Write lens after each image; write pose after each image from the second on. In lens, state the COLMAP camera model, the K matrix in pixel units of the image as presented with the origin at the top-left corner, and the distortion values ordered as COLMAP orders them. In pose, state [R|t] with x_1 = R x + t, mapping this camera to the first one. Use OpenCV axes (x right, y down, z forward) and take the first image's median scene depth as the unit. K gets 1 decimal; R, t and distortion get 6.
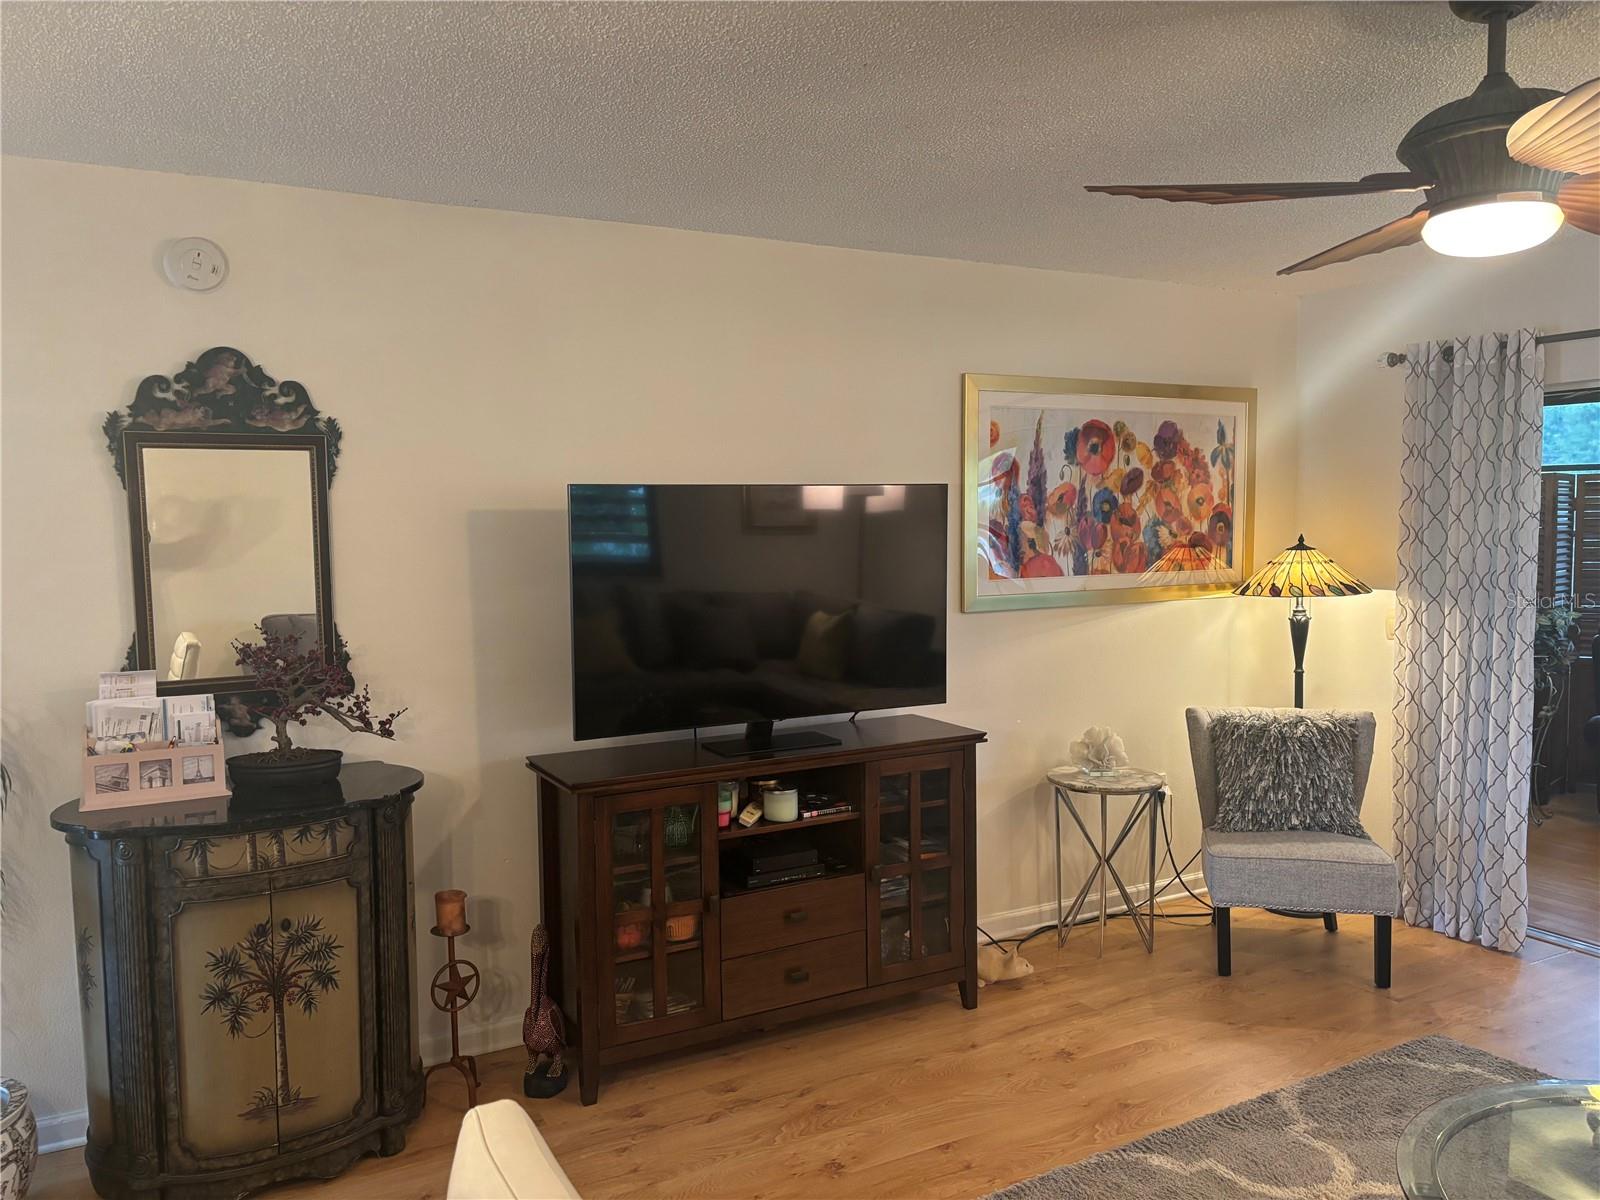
lens RADIAL K [[1208.8, 0, 800.0], [0, 1208.8, 600.0], [0, 0, 1]] dist [0.018477, 0.005617]
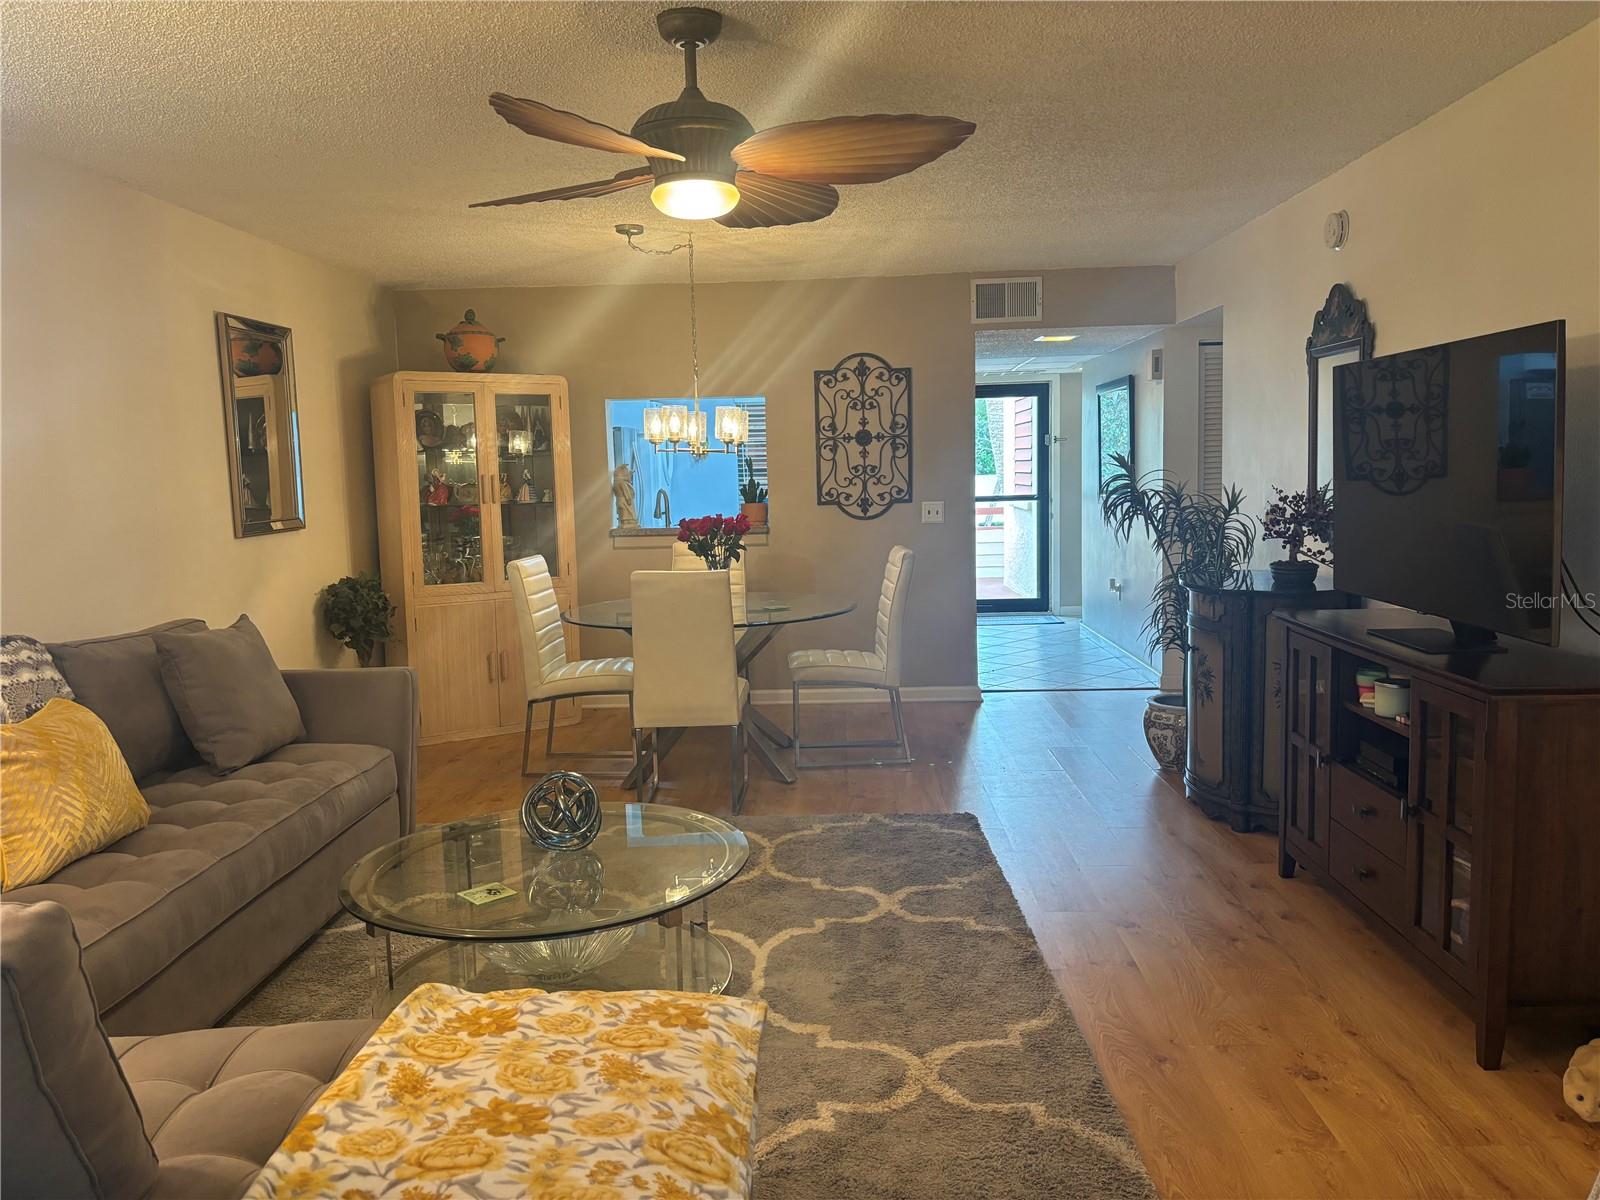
lens RADIAL K [[1208.8, 0, 800.0], [0, 1208.8, 600.0], [0, 0, 1]] dist [0.018477, 0.005617]
pose [[-0.502266, 0.118108, -0.856609, 0.792406], [-0.043064, 0.985982, 0.161196, -0.026827], [0.863640, 0.117852, -0.490139, 0.835714]]
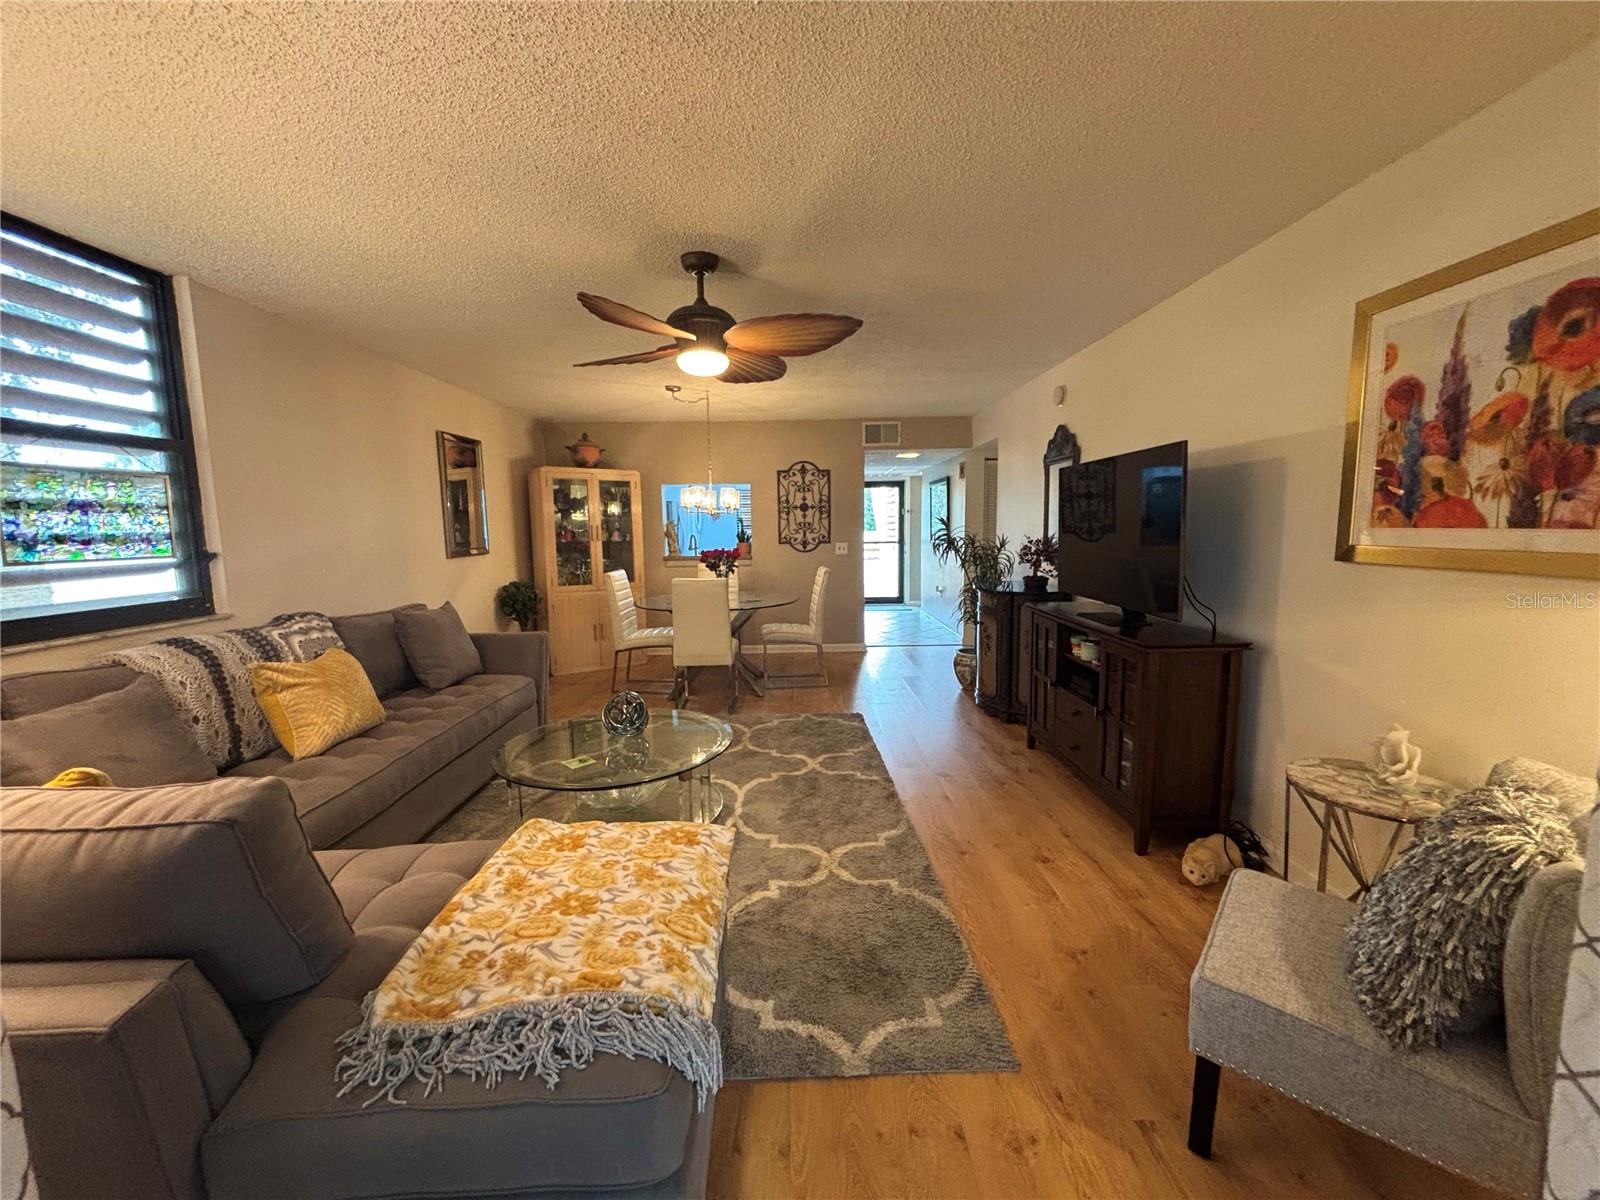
lens RADIAL K [[645.8, 0, 800.5], [0, 645.8, 603.9], [0, 0, 1]] dist [-0.002022, -0.000305]
pose [[-0.464560, 0.123883, -0.876833, 0.752243], [-0.056434, 0.984012, 0.168926, -0.017197], [0.883741, 0.127960, -0.450142, 0.823677]]
